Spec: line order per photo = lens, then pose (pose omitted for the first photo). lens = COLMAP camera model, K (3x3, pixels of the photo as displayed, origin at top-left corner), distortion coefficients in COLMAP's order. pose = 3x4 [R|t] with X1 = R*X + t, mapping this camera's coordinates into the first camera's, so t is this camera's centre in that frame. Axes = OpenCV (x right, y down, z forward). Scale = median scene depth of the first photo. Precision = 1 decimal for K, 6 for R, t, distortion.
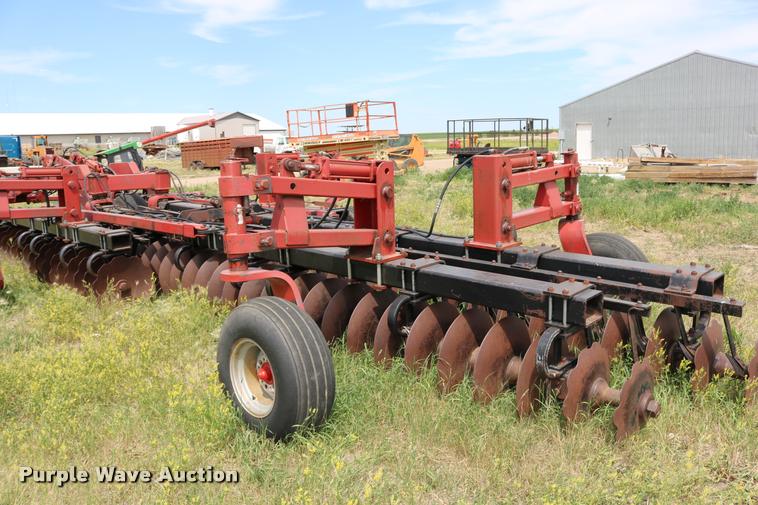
lens RADIAL K [[622.8, 0, 381.4], [0, 622.8, 248.2], [0, 0, 1]] dist [-0.158726, 0.130616]
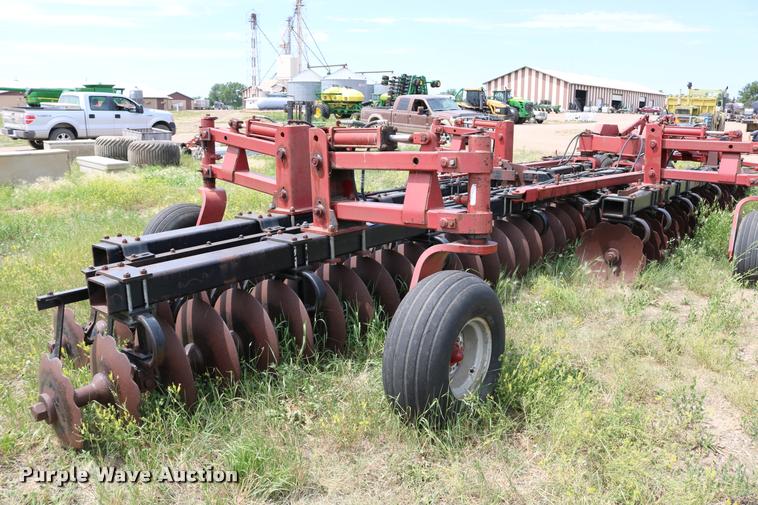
lens RADIAL K [[622.8, 0, 381.4], [0, 622.8, 248.2], [0, 0, 1]] dist [-0.158726, 0.130616]
pose [[0.085270, 0.246528, -0.965377, 0.216895], [-0.179497, 0.956854, 0.228497, -0.040232], [0.980056, 0.153798, 0.125842, 0.198692]]
